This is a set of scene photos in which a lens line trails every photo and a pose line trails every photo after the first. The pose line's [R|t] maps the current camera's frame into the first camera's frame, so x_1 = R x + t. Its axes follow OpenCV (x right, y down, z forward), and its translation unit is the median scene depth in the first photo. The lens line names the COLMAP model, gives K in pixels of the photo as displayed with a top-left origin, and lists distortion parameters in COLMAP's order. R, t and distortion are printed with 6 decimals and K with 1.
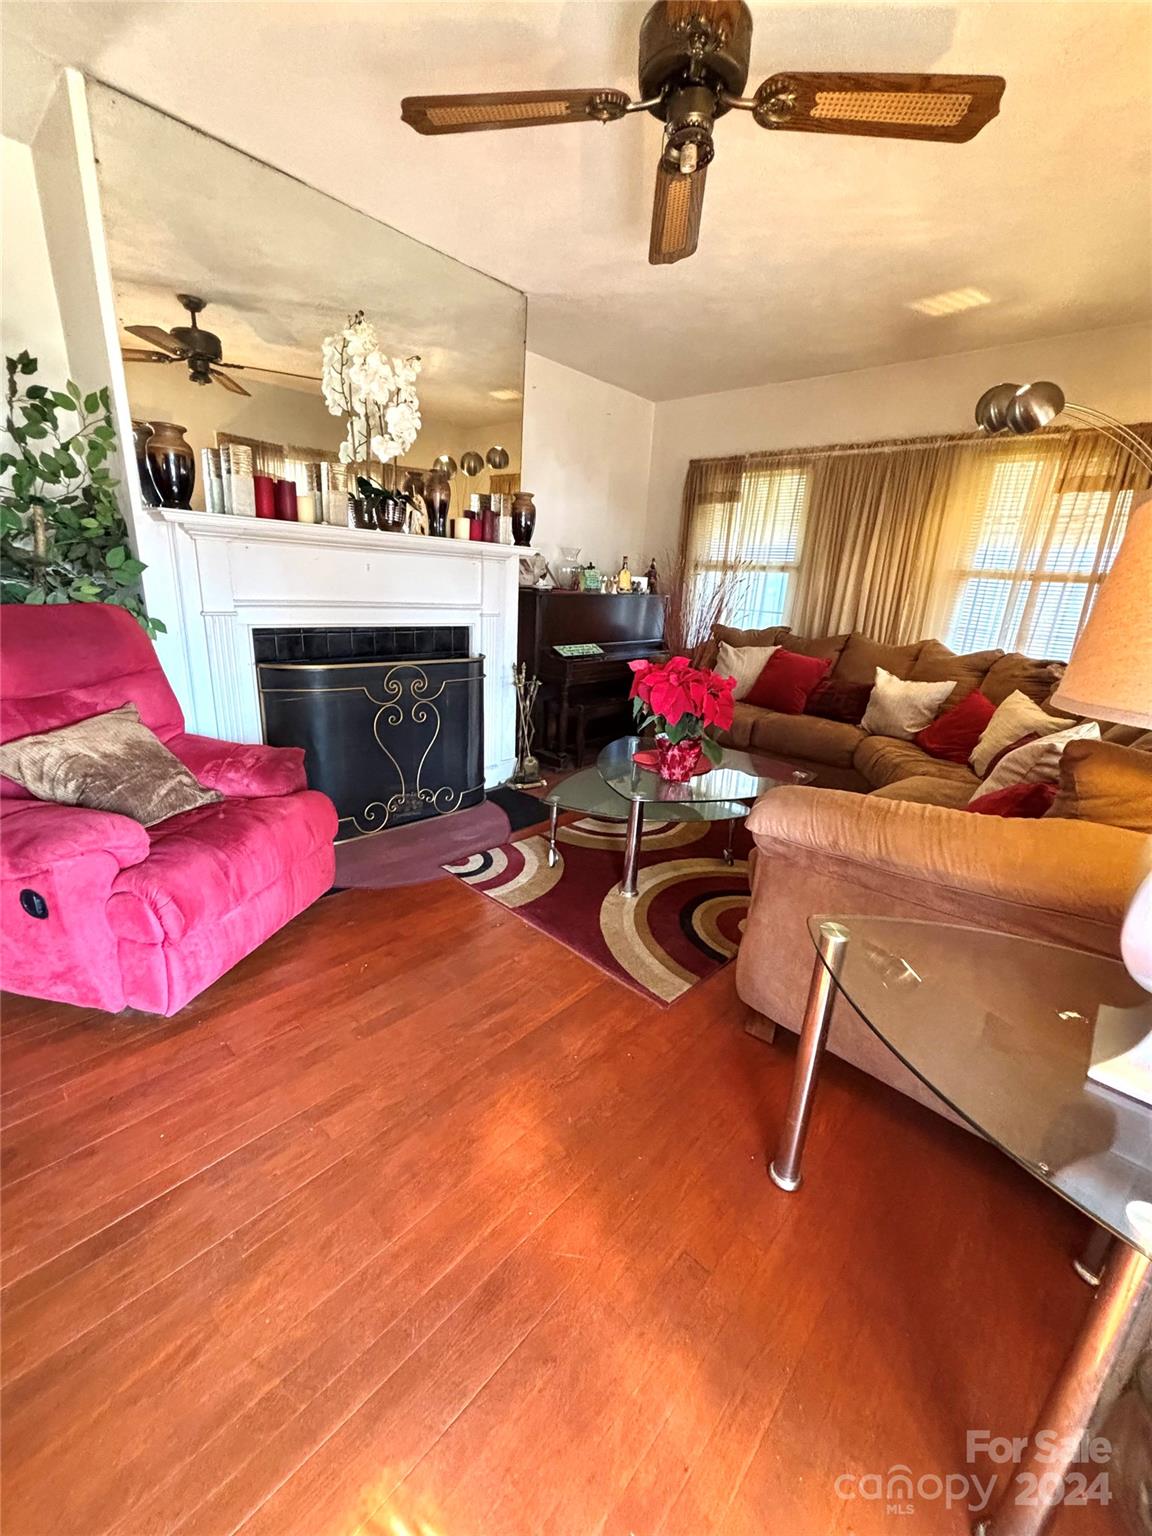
lens RADIAL K [[611.0, 0, 574.3], [0, 611.0, 772.6], [0, 0, 1]] dist [-0.006745, 0.002204]
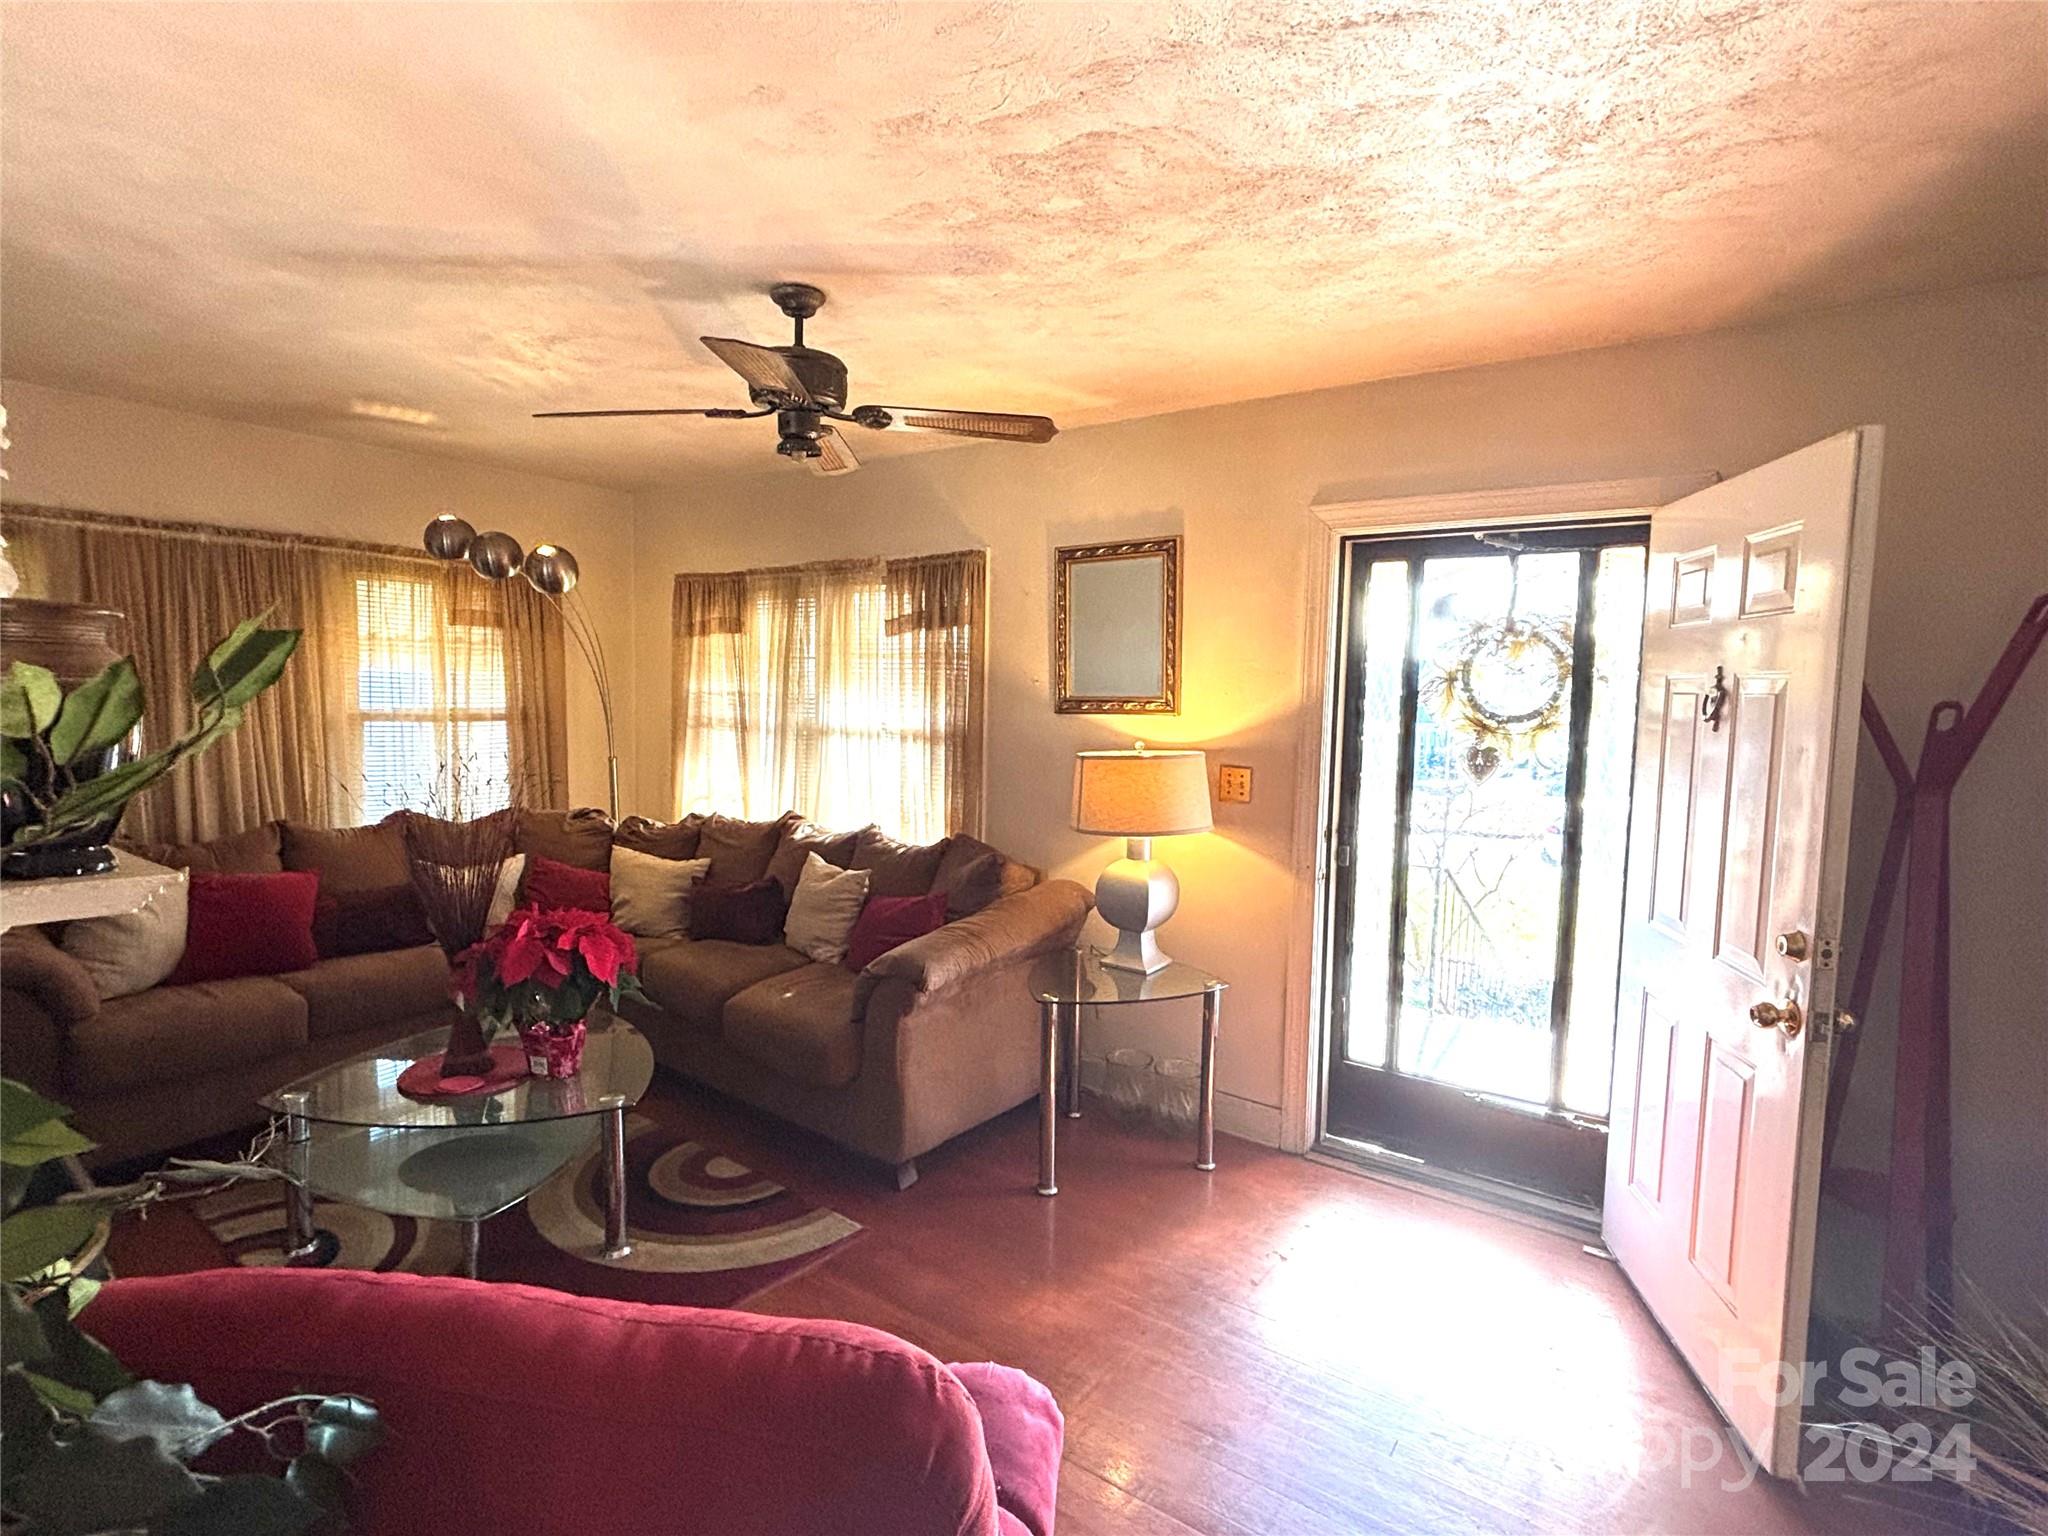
lens RADIAL K [[1035.1, 0, 1024.6], [0, 1035.1, 772.9], [0, 0, 1]] dist [0.004330, -0.002179]
pose [[-0.133113, -0.147049, 0.980131, -0.765002], [0.274769, 0.944692, 0.179048, -0.287725], [-0.952251, 0.293144, -0.085346, 0.392219]]
